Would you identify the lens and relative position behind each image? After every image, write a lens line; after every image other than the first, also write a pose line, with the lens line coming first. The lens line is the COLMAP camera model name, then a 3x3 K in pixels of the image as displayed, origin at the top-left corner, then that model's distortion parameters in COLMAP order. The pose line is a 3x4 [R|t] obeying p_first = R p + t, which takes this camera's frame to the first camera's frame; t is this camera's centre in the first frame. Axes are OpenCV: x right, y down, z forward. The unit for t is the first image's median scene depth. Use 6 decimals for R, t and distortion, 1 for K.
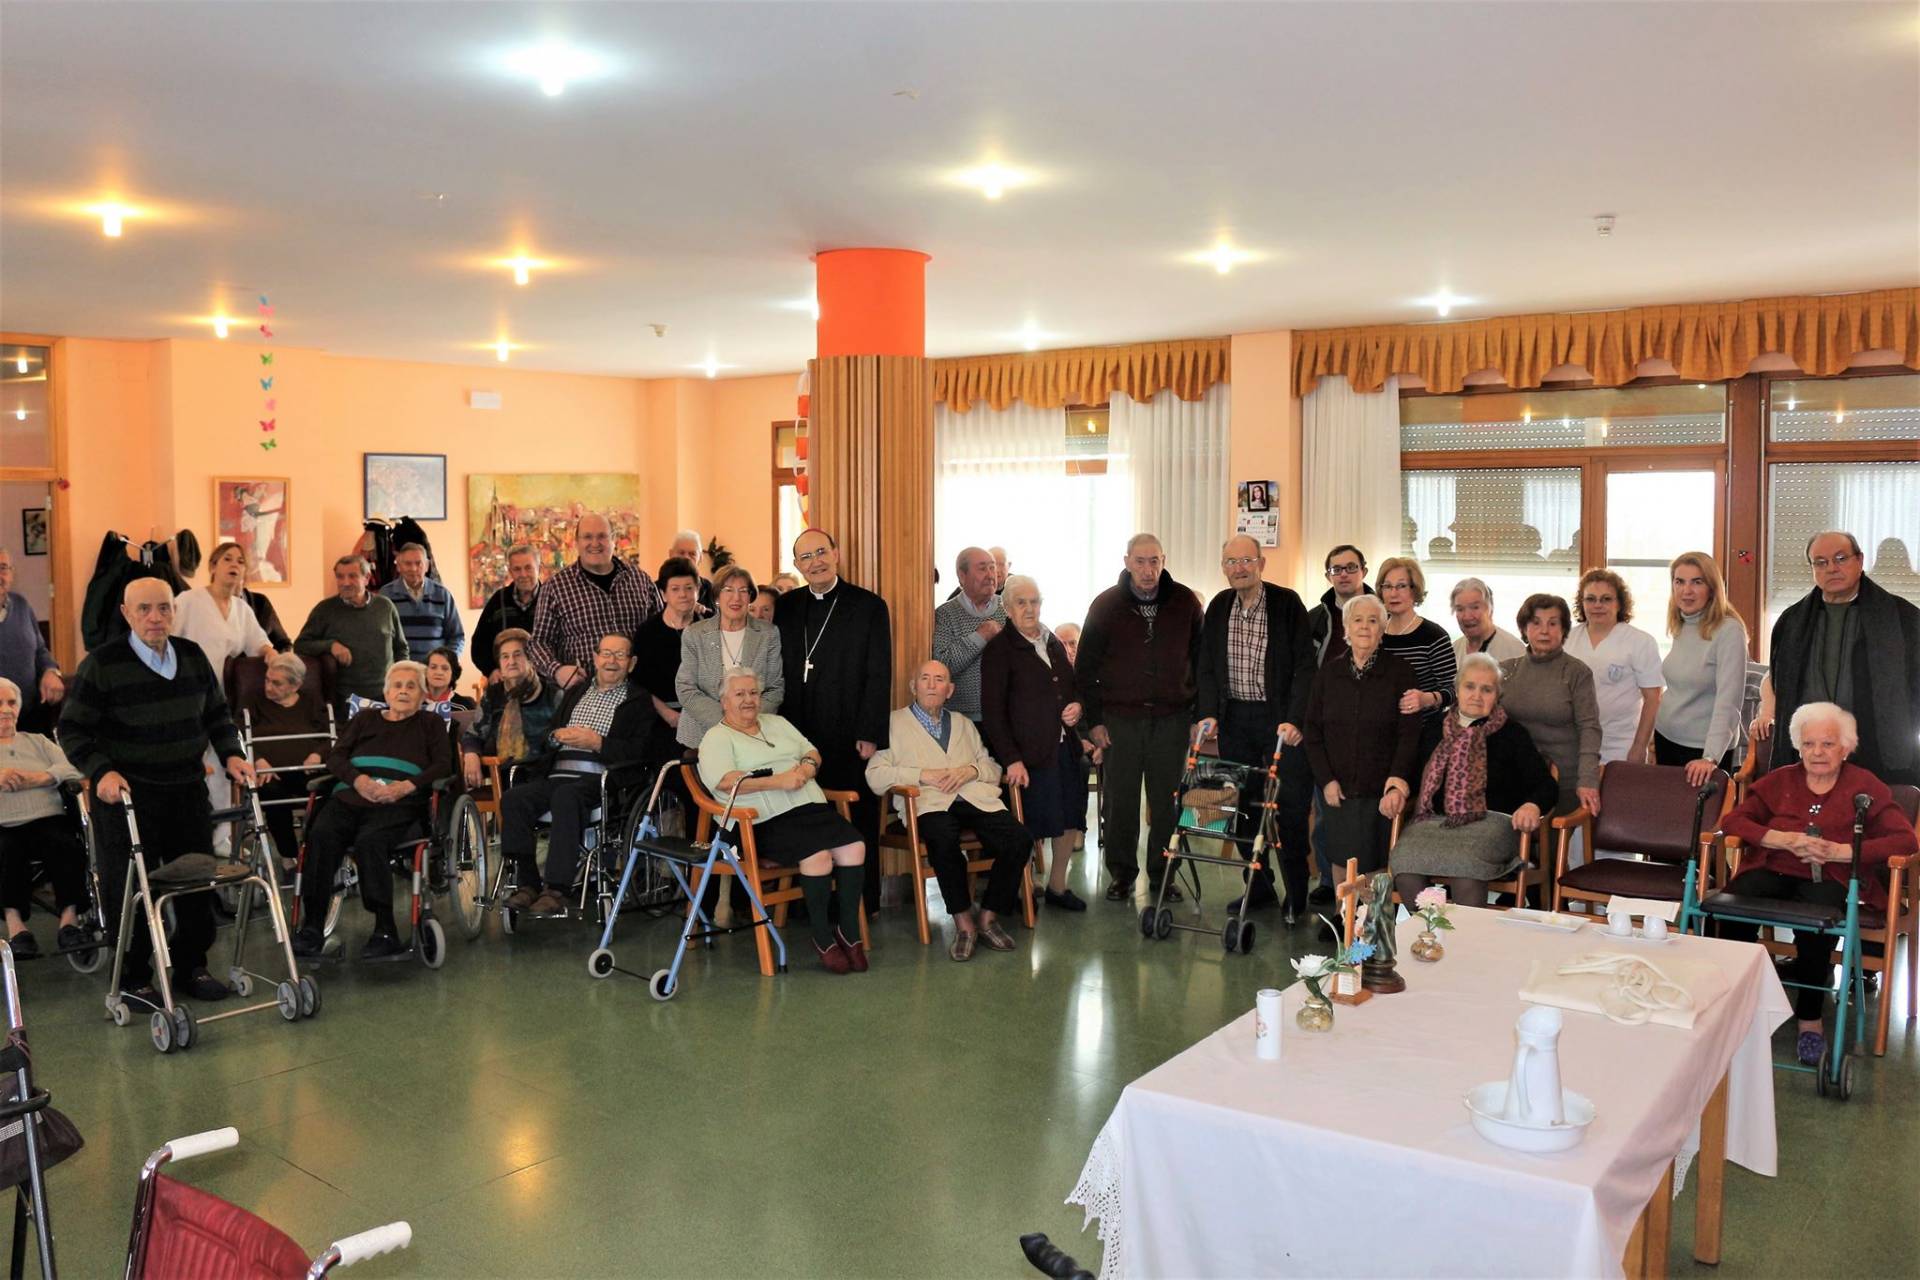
lens RADIAL K [[1595.6, 0, 950.2], [0, 1595.6, 603.2], [0, 0, 1]] dist [-0.163672, 0.133884]
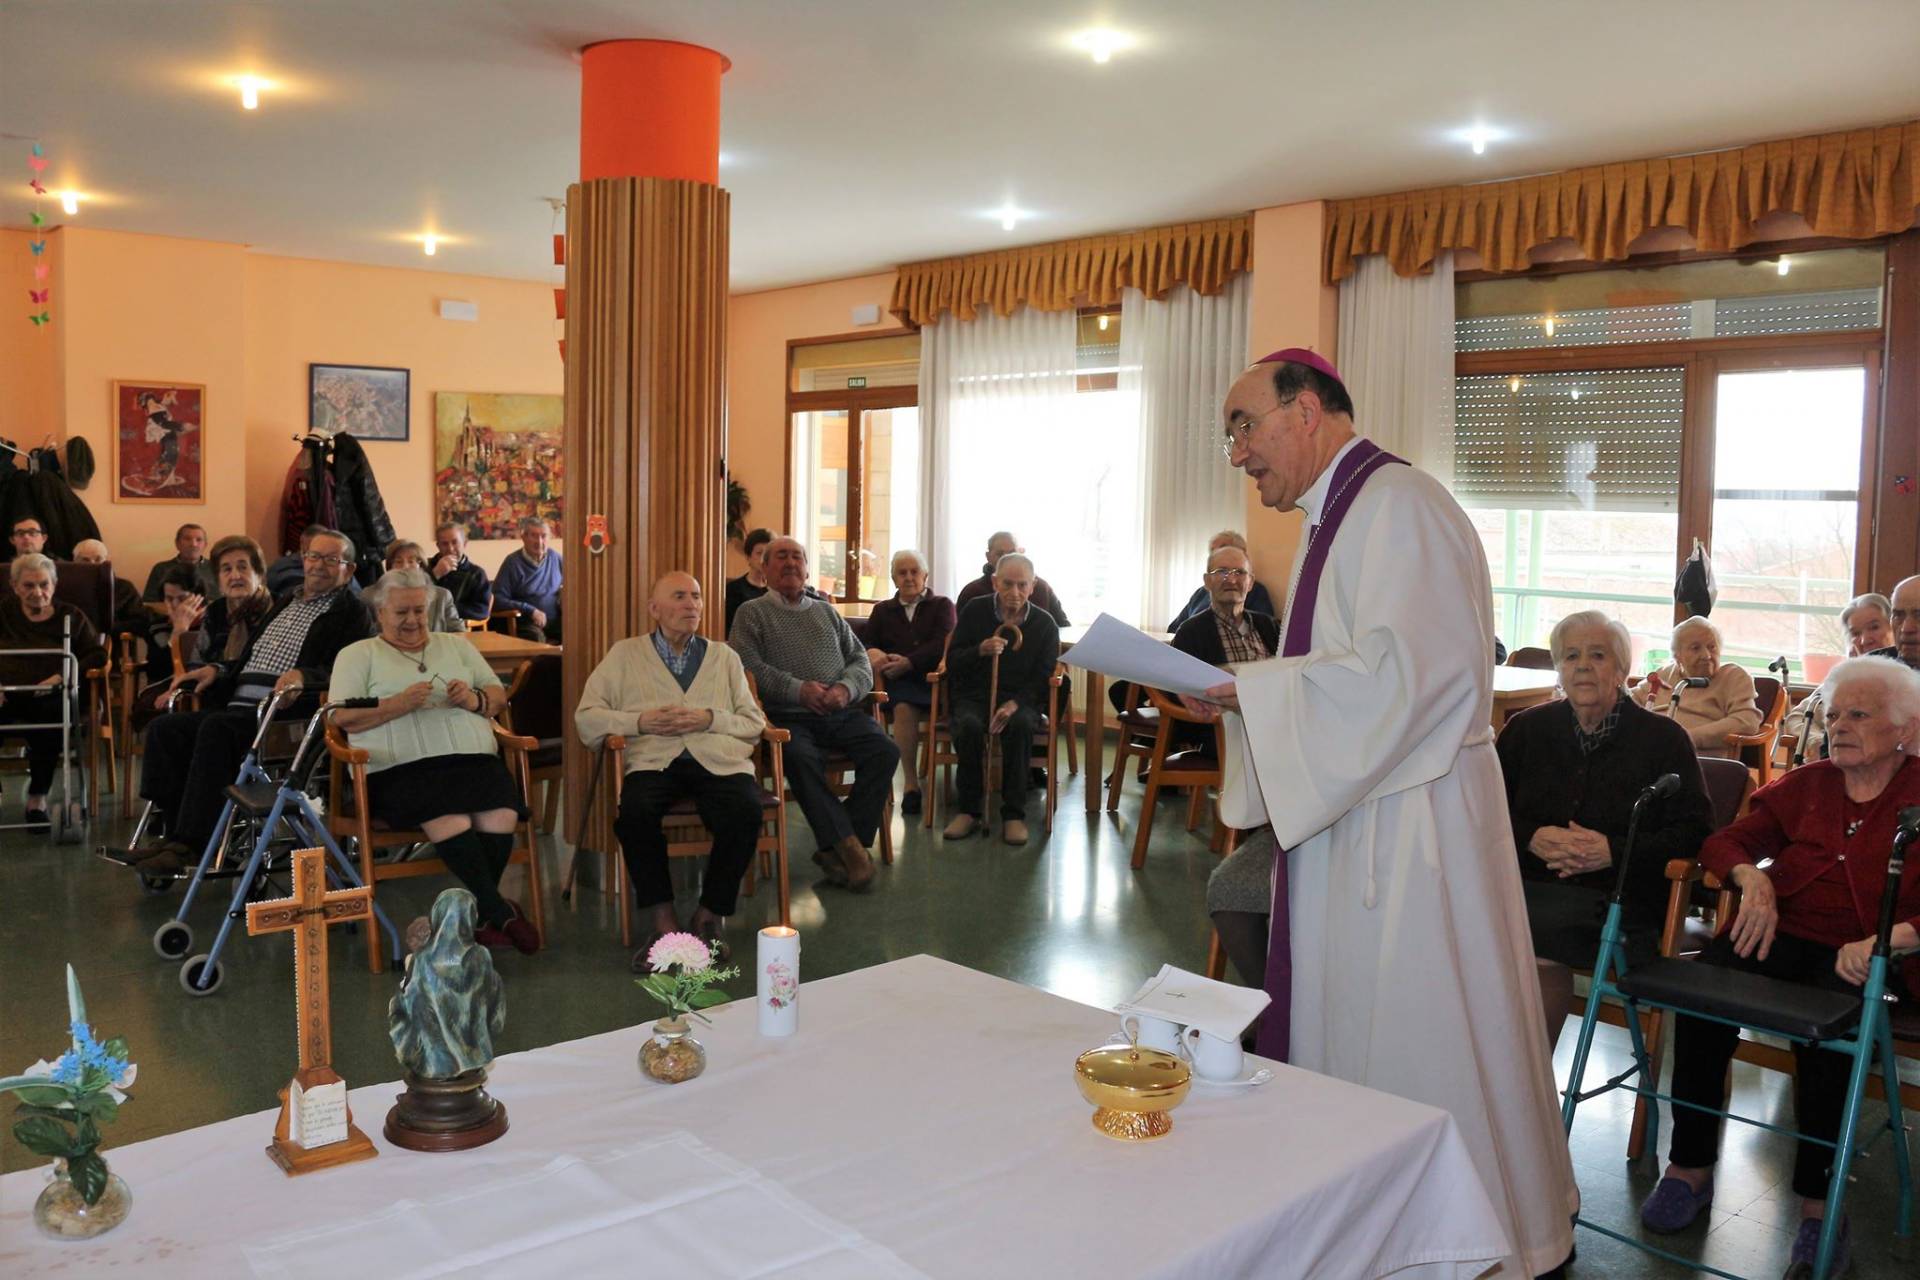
lens RADIAL K [[1595.6, 0, 950.2], [0, 1595.6, 603.2], [0, 0, 1]] dist [-0.163672, 0.133884]
pose [[0.985837, 0.031212, -0.164778, 0.158697], [-0.029968, 0.999500, 0.010036, 0.025276], [0.165009, -0.004955, 0.986280, 0.182399]]
